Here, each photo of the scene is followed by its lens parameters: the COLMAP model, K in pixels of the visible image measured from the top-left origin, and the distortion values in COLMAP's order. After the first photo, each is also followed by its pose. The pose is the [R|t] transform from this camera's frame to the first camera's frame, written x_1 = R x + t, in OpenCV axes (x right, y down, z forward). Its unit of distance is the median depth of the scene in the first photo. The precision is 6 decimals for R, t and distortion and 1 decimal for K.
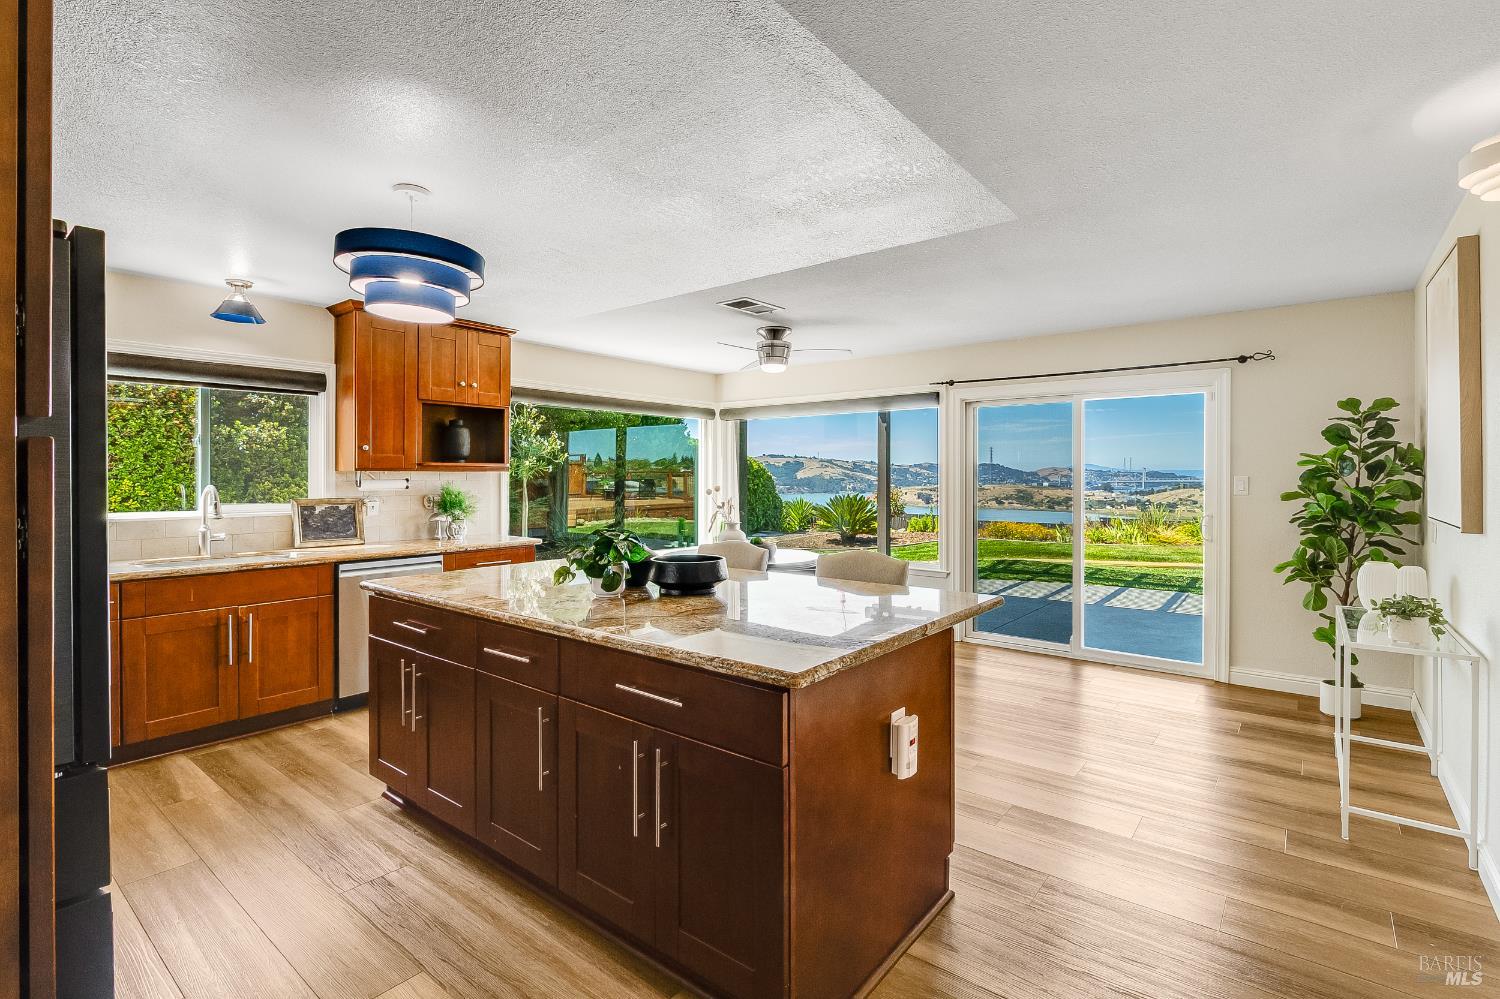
lens RADIAL K [[698.9, 0, 740.0], [0, 698.9, 476.0], [0, 0, 1]] dist [0.001122, -0.000155]
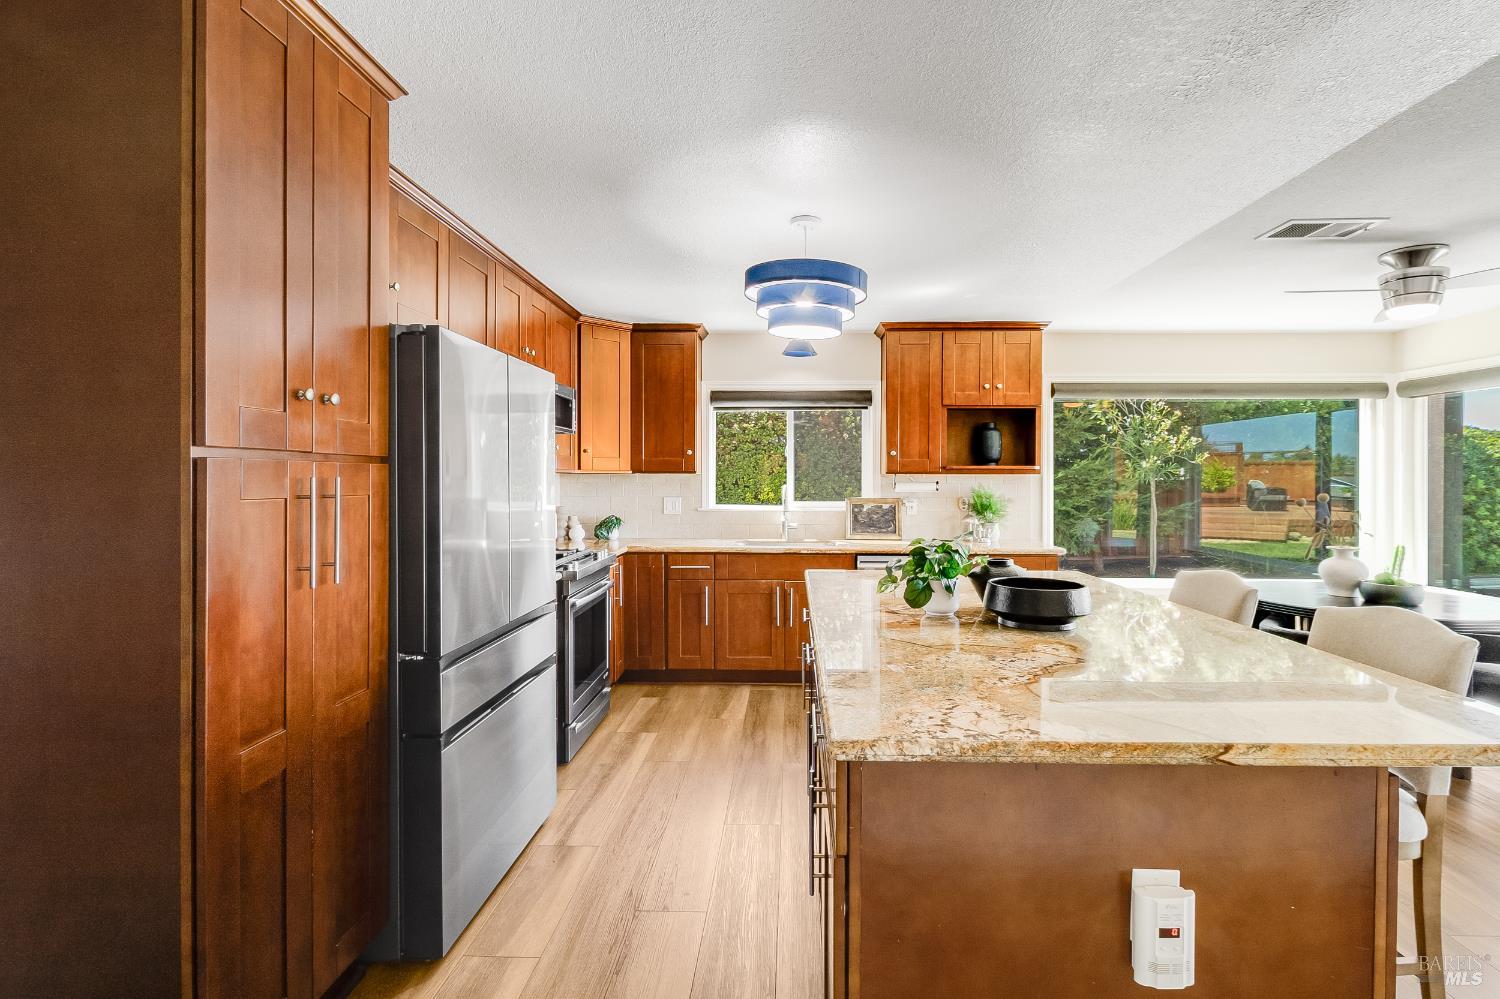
lens RADIAL K [[699.1, 0, 779.4], [0, 699.1, 480.0], [0, 0, 1]] dist [-0.002227, -0.000619]
pose [[0.617324, 0.002794, -0.786704, 0.206581], [-0.001692, 0.999996, 0.002223, -0.000234], [0.786707, -0.000041, 0.617326, 0.156022]]
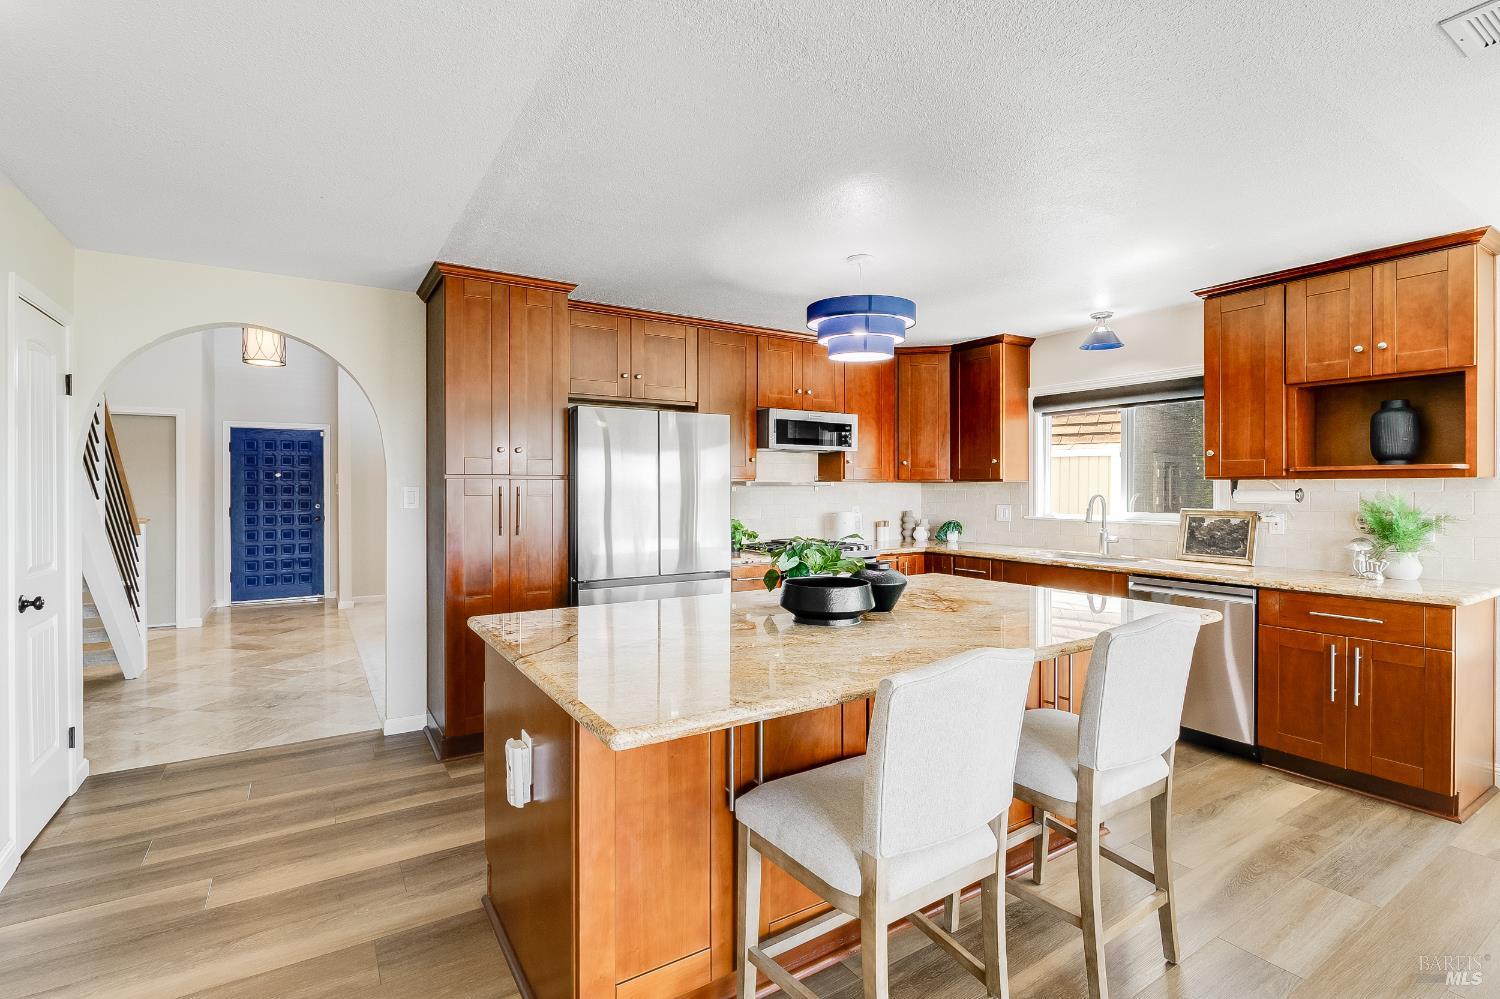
lens RADIAL K [[695.4, 0, 755.9], [0, 695.4, 489.6], [0, 0, 1]] dist [-0.007032, -0.000355]
pose [[-0.305204, 0.002308, -0.952284, 0.424257], [0.001850, 0.999997, 0.001831, 0.002139], [0.952285, -0.001203, -0.305207, 0.656999]]
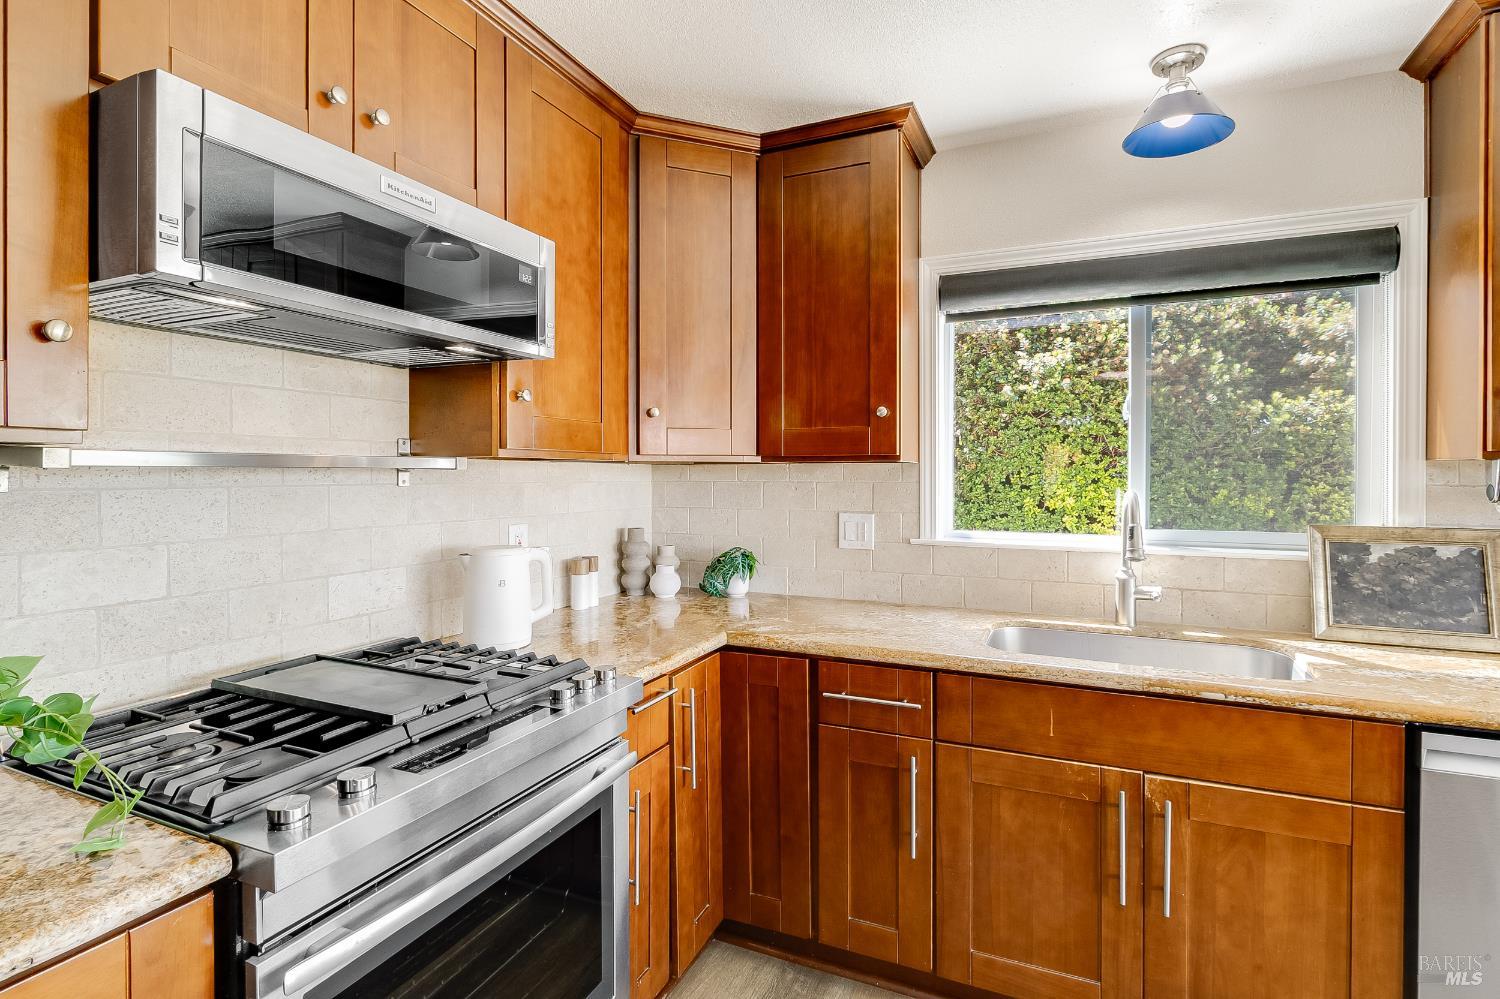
lens RADIAL K [[711.1, 0, 762.8], [0, 711.1, 479.1], [0, 0, 1]] dist [0.001326, -0.000657]
pose [[0.262093, 0.006537, -0.965020, -0.266075], [-0.000270, 0.999978, 0.006700, 0.000777], [0.965043, -0.001496, 0.262089, 0.492106]]
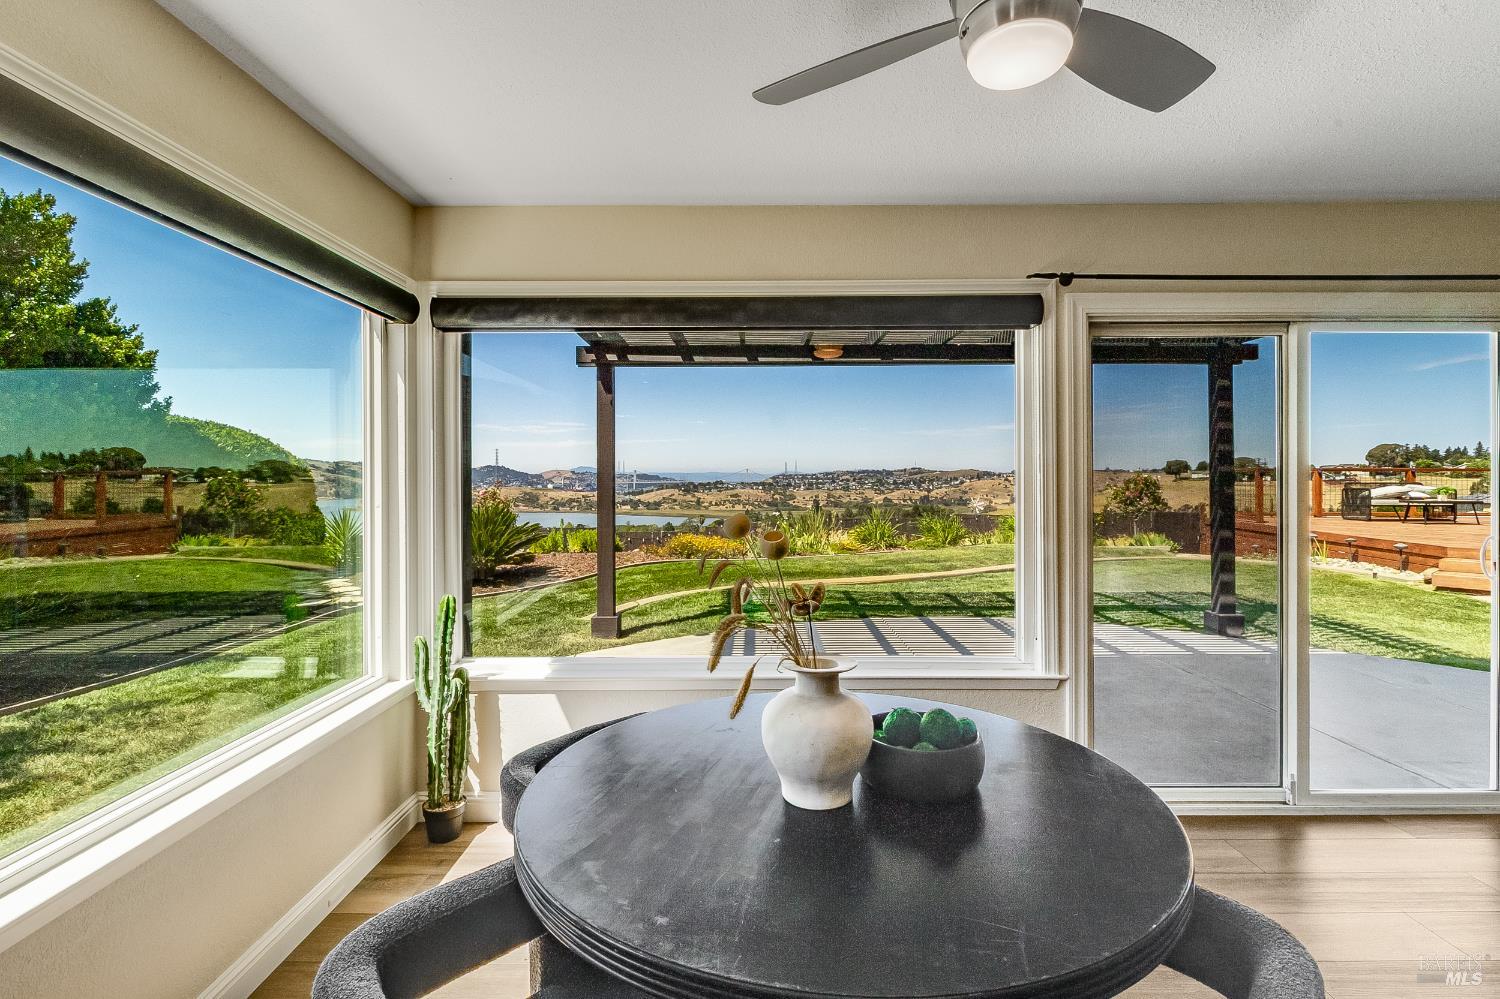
lens RADIAL K [[718.8, 0, 743.0], [0, 718.8, 474.4], [0, 0, 1]] dist [0.028016, 0.000036]
pose [[0.781310, 0.000002, 0.624143, -0.214515], [0.003548, 0.999984, -0.004444, 0.001975], [-0.624132, 0.005687, 0.781298, 0.909962]]
